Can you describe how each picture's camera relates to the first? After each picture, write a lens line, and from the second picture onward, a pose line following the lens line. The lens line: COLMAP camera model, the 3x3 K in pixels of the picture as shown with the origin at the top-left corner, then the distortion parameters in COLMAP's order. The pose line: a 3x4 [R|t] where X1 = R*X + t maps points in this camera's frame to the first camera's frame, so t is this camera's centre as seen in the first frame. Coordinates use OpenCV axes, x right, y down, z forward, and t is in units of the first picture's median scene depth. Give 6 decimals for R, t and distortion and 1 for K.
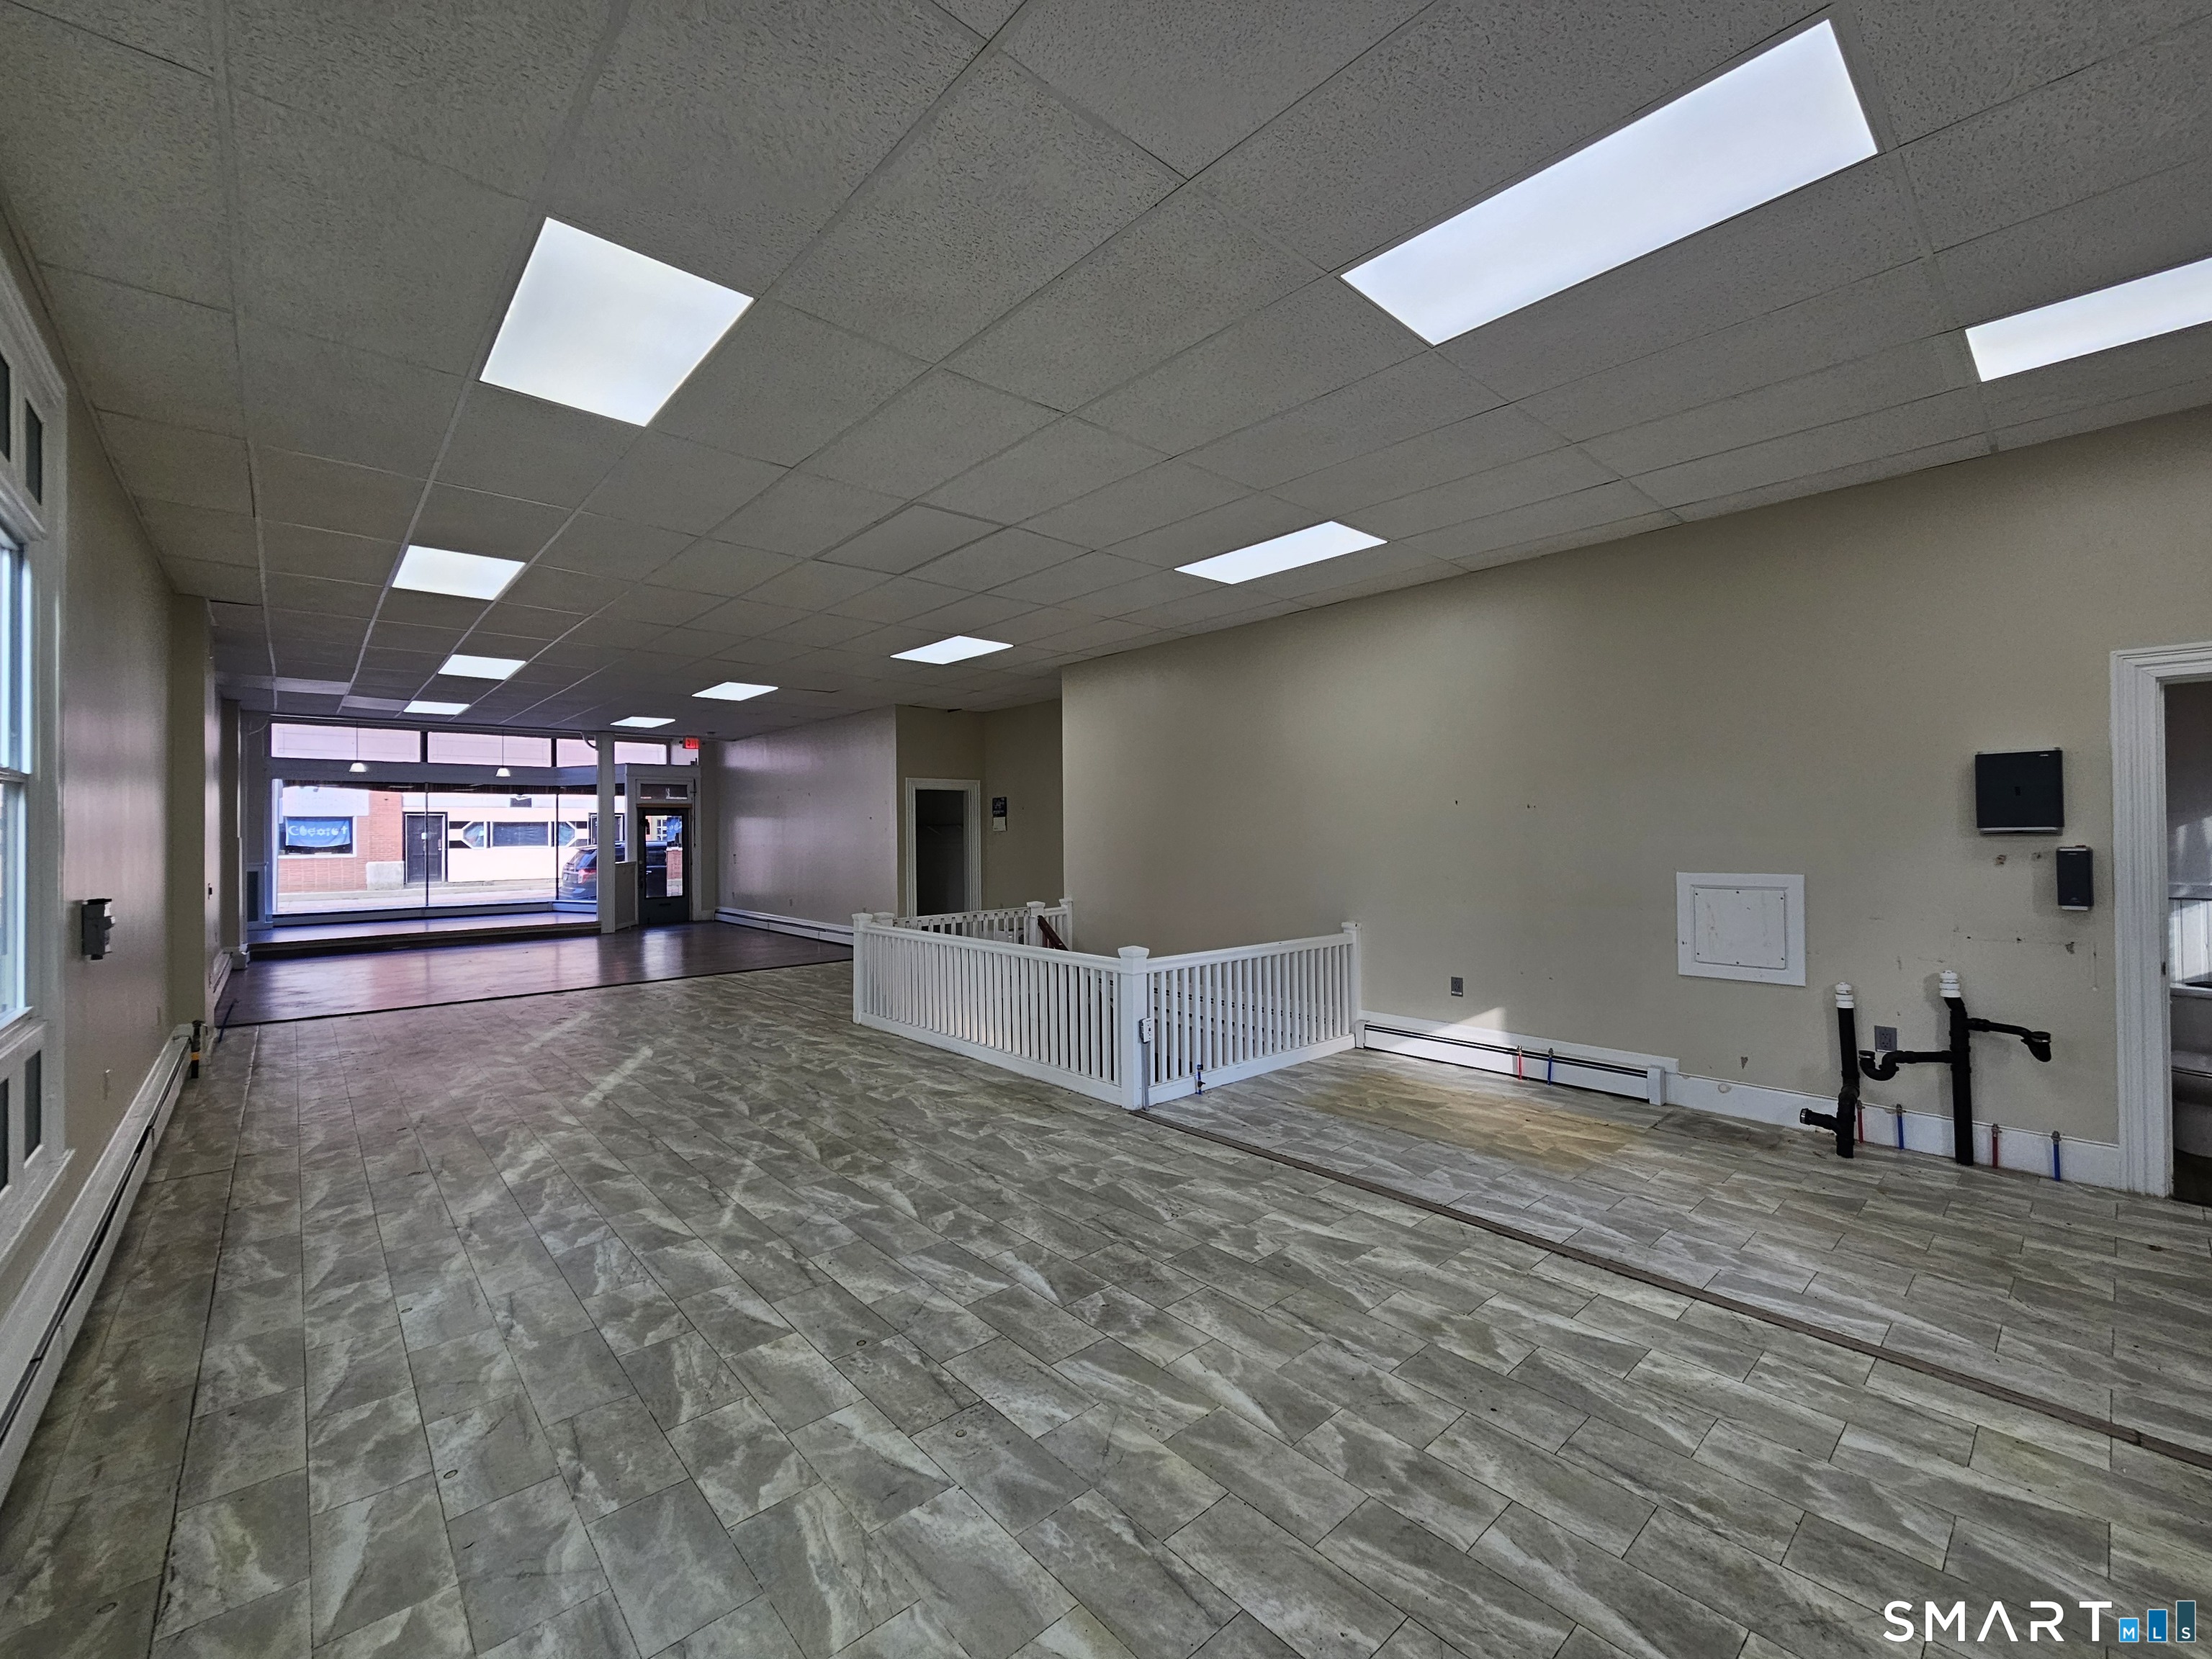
lens RADIAL K [[907.4, 0, 1099.3], [0, 907.4, 818.4], [0, 0, 1]] dist [-0.001361, 0.000977]
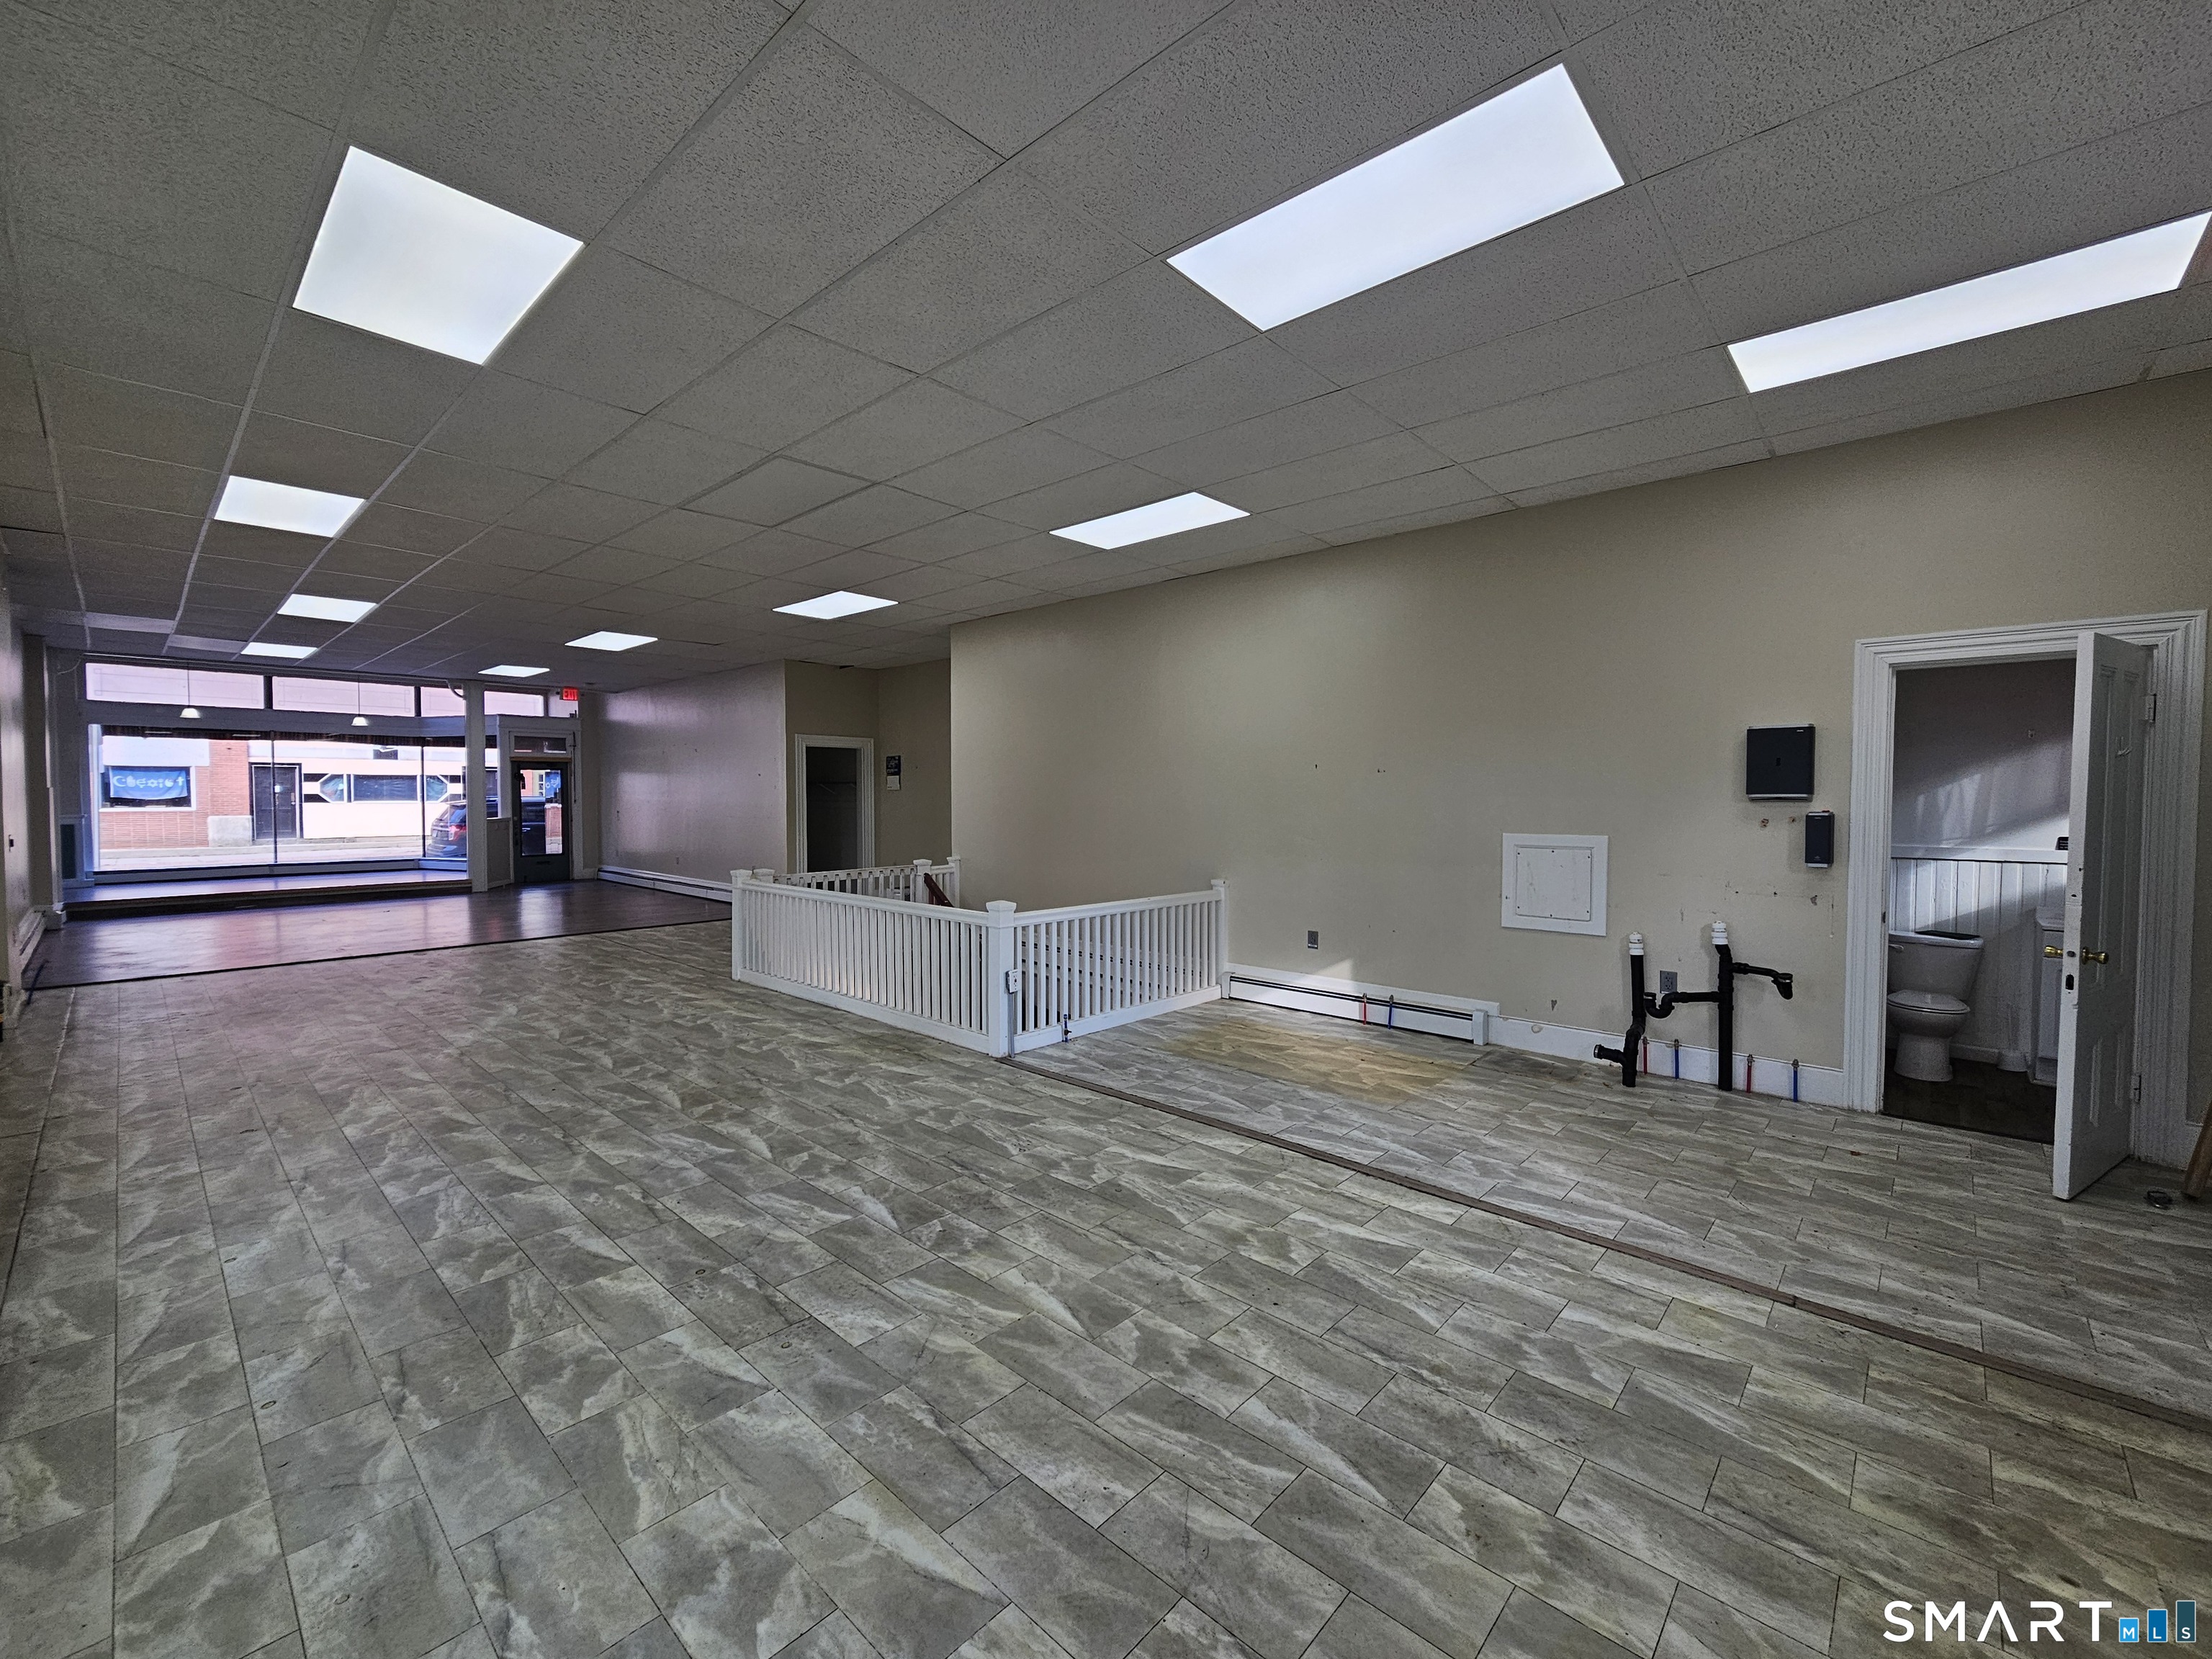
lens RADIAL K [[907.4, 0, 1098.1], [0, 907.4, 817.0], [0, 0, 1]] dist [-0.001361, 0.000977]
pose [[0.995435, 0.008829, 0.095035, 0.069458], [-0.012641, 0.999136, 0.039581, 0.005164], [-0.094603, -0.040601, 0.994687, -0.048929]]
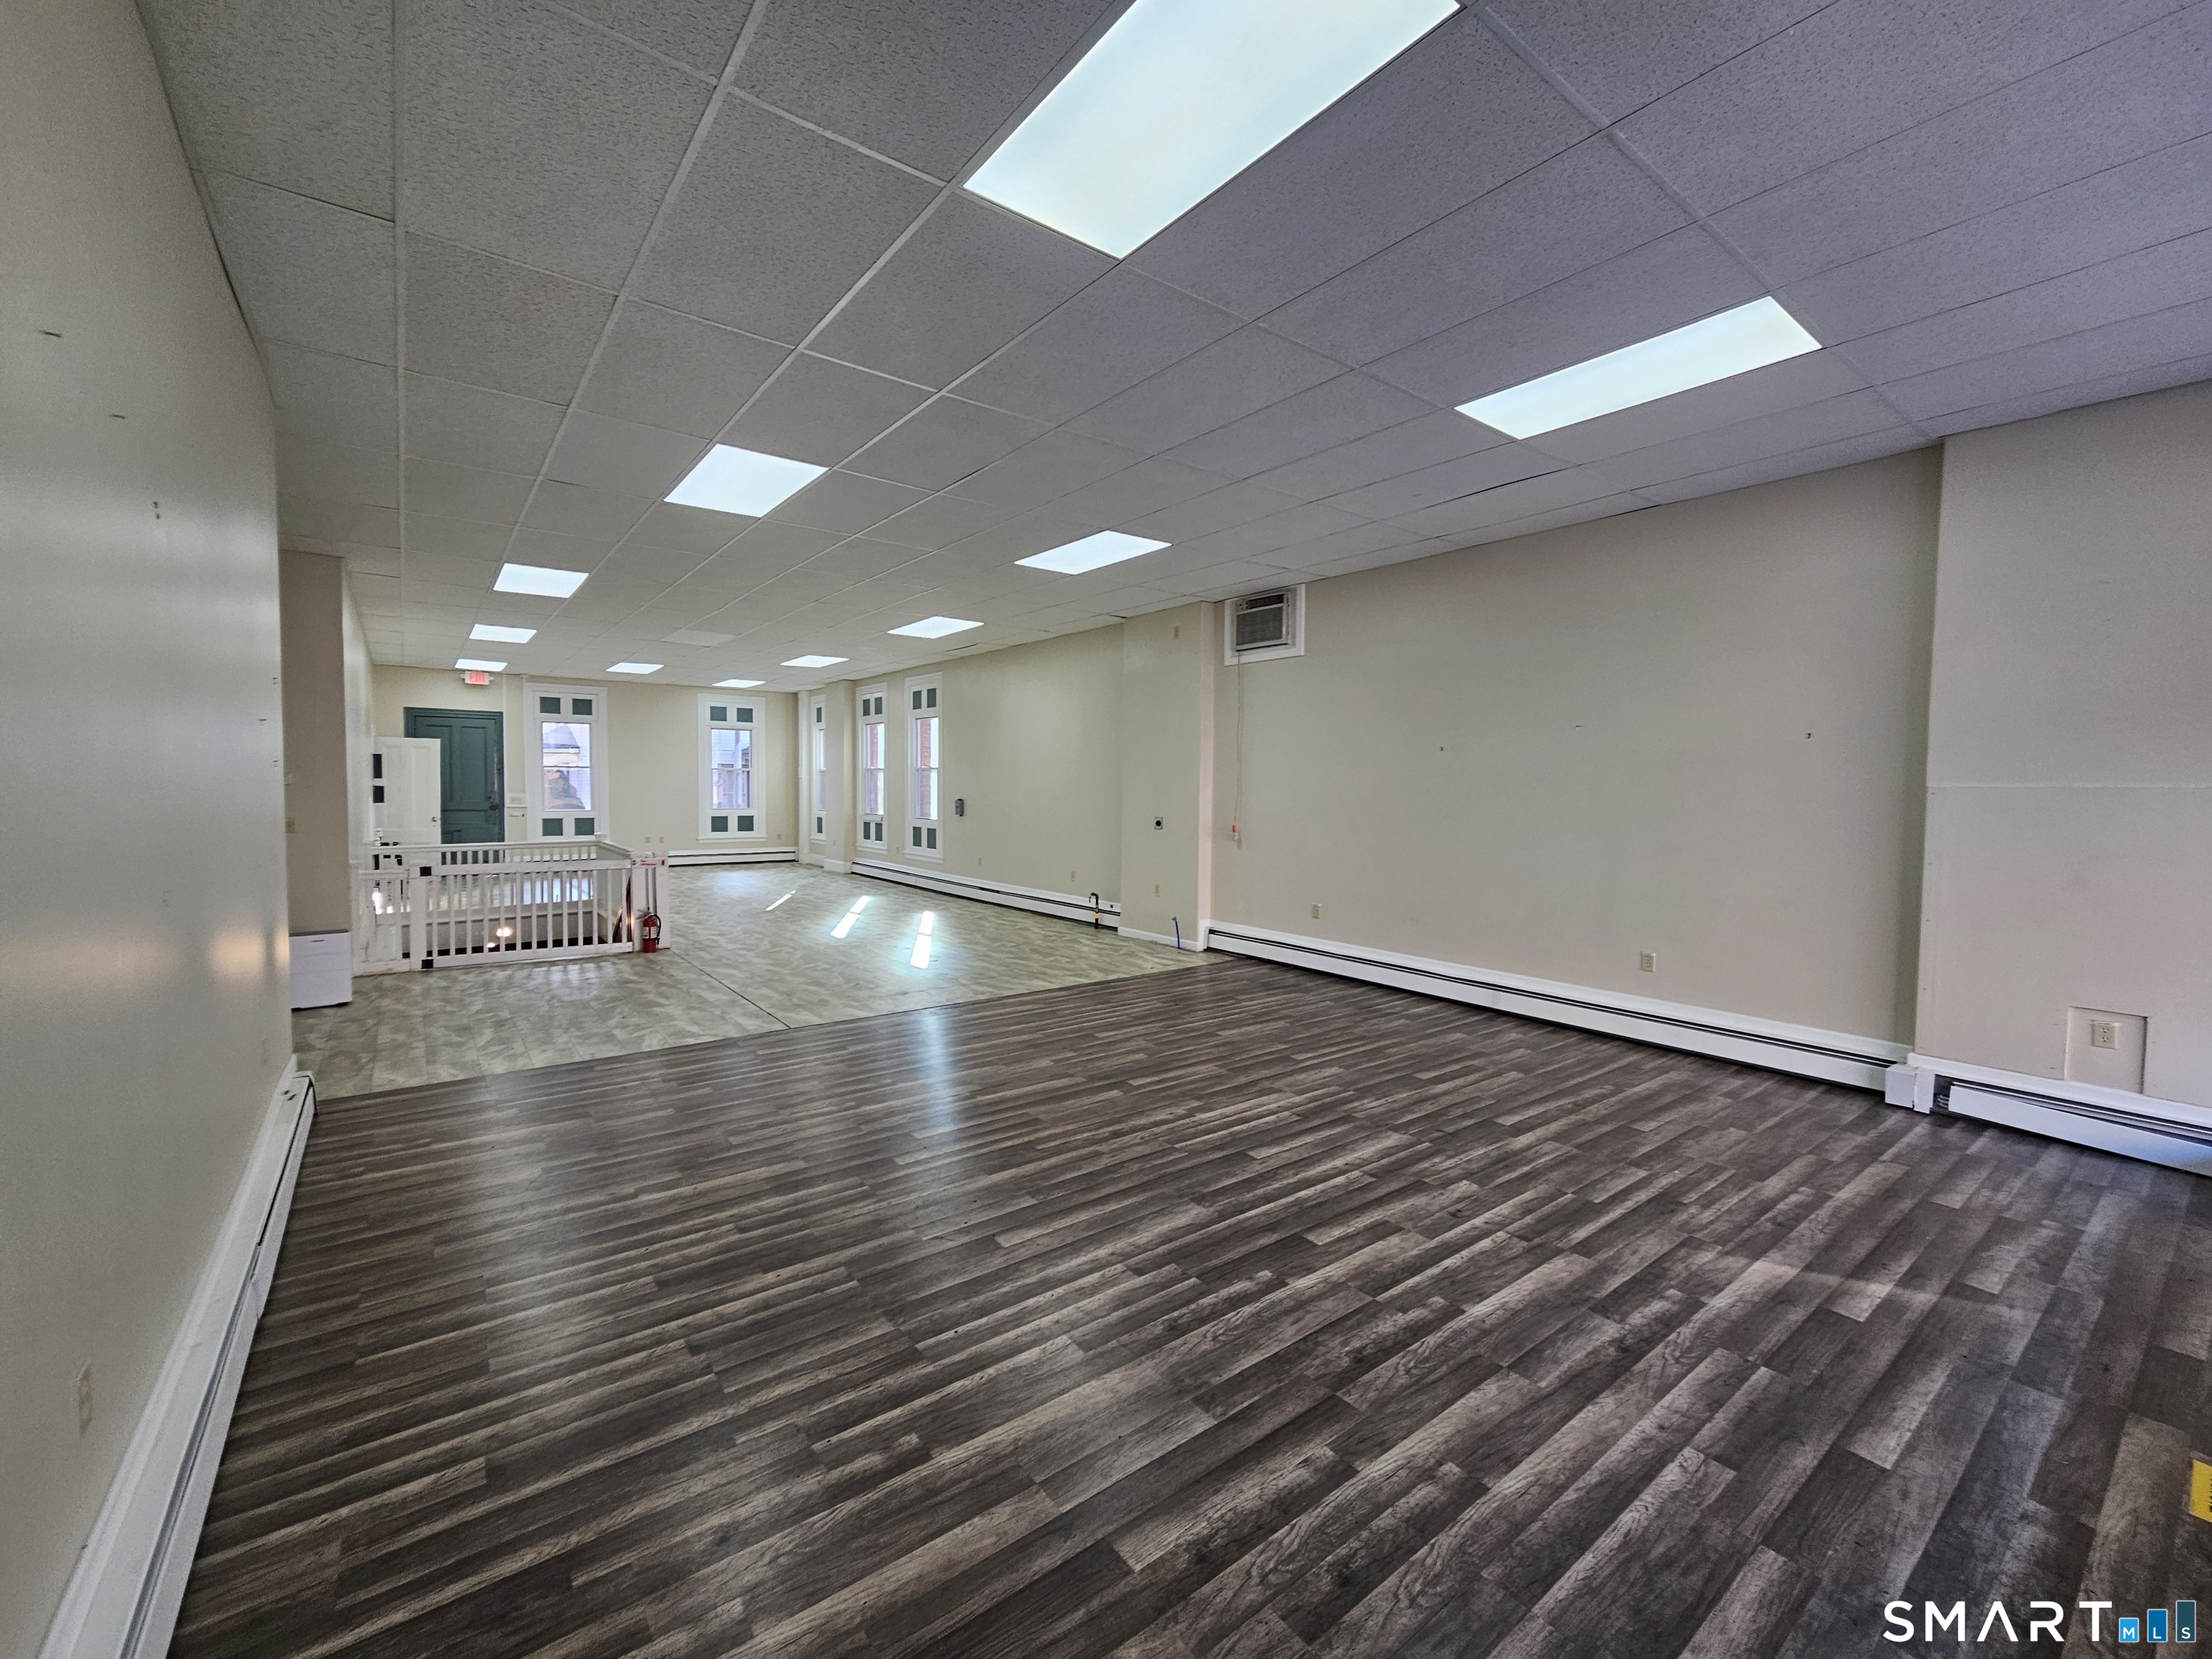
lens RADIAL K [[907.4, 0, 1108.8], [0, 907.4, 850.8], [0, 0, 1]] dist [-0.001361, 0.000977]
pose [[0.998006, 0.015997, -0.061053, 0.344708], [-0.010761, 0.996311, 0.085134, 0.000599], [0.062189, -0.084307, 0.994497, -0.500455]]
